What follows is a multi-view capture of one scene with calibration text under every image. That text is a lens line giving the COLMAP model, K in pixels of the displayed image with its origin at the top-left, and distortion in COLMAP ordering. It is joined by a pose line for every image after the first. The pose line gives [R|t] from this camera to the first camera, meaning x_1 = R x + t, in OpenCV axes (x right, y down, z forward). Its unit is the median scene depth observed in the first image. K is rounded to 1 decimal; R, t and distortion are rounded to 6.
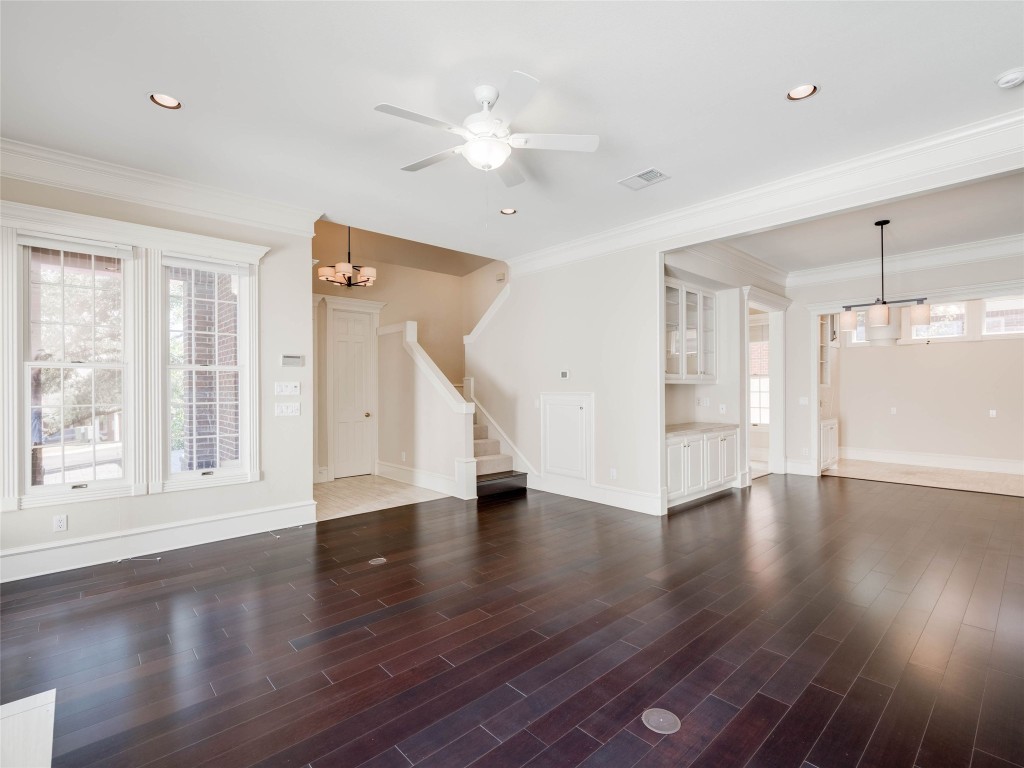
lens RADIAL K [[482.1, 0, 514.6], [0, 482.1, 388.0], [0, 0, 1]] dist [-0.000222, 0.000138]
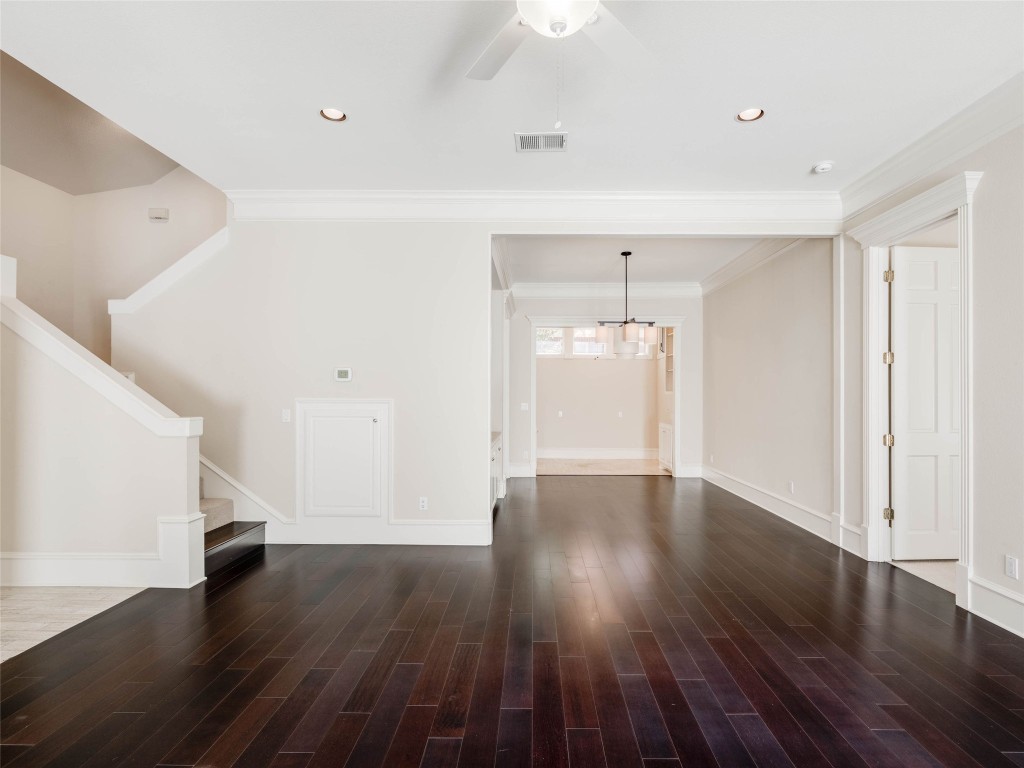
lens RADIAL K [[514.0, 0, 520.5], [0, 514.0, 390.7], [0, 0, 1]] dist [0.003180, -0.000320]
pose [[0.683777, 0.010820, 0.729611, -0.249677], [-0.005751, 0.999939, -0.009439, 0.002354], [-0.729669, 0.002259, 0.683797, 0.265963]]
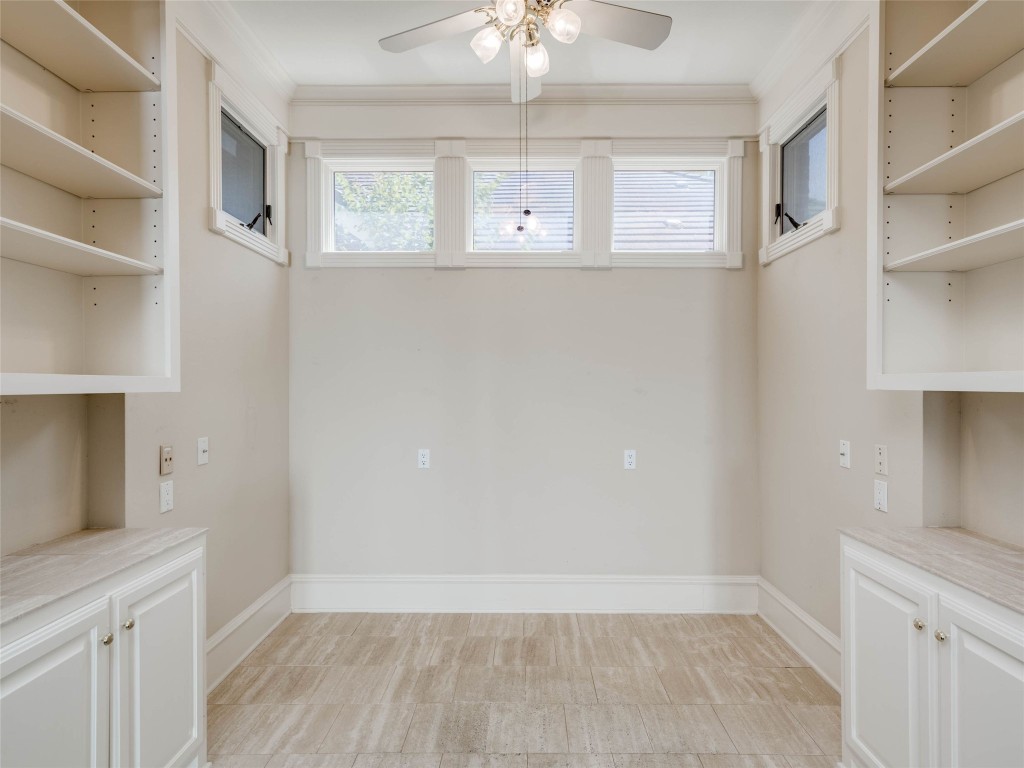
lens RADIAL K [[538.3, 0, 519.1], [0, 538.3, 387.5], [0, 0, 1]] dist [0.002229, 0.000572]
pose [[0.683985, -0.000795, 0.729496, 0.697575], [-0.003811, 0.999982, 0.004663, -0.006292], [-0.729486, -0.005970, 0.683969, 0.867912]]
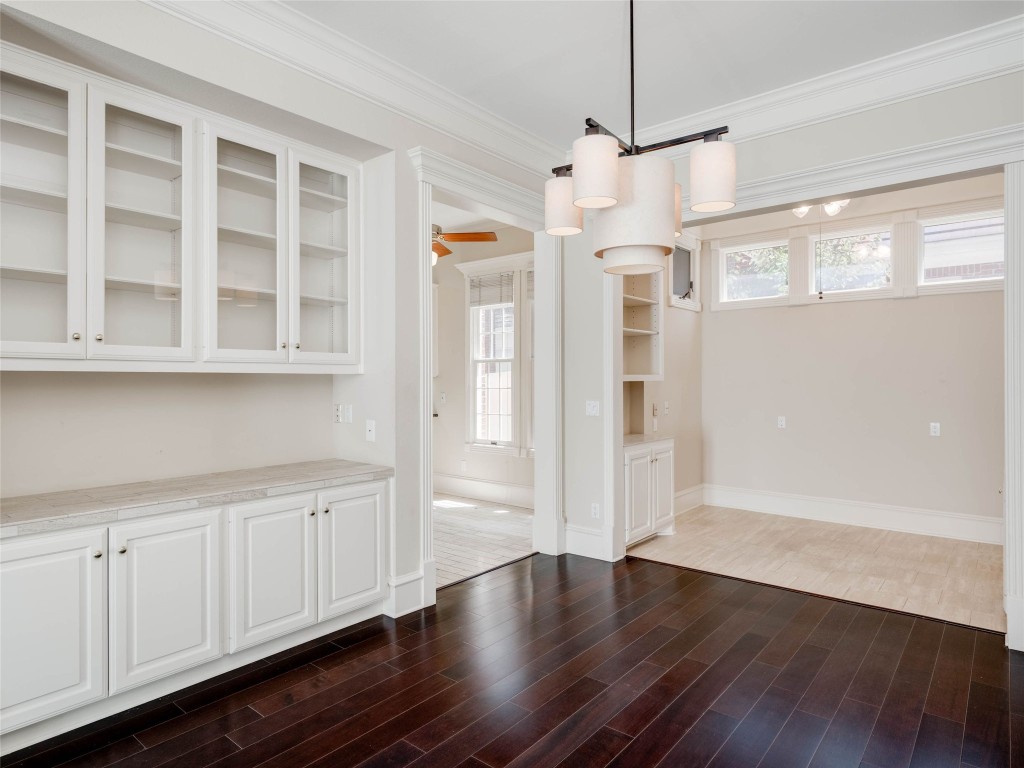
lens RADIAL K [[586.3, 0, 514.3], [0, 586.3, 377.6], [0, 0, 1]] dist [-0.003033, -0.000205]
pose [[0.991520, 0.001222, 0.129948, 0.488581], [-0.000860, 0.999996, -0.002839, -0.003398], [-0.129951, 0.002703, 0.991517, 0.456170]]
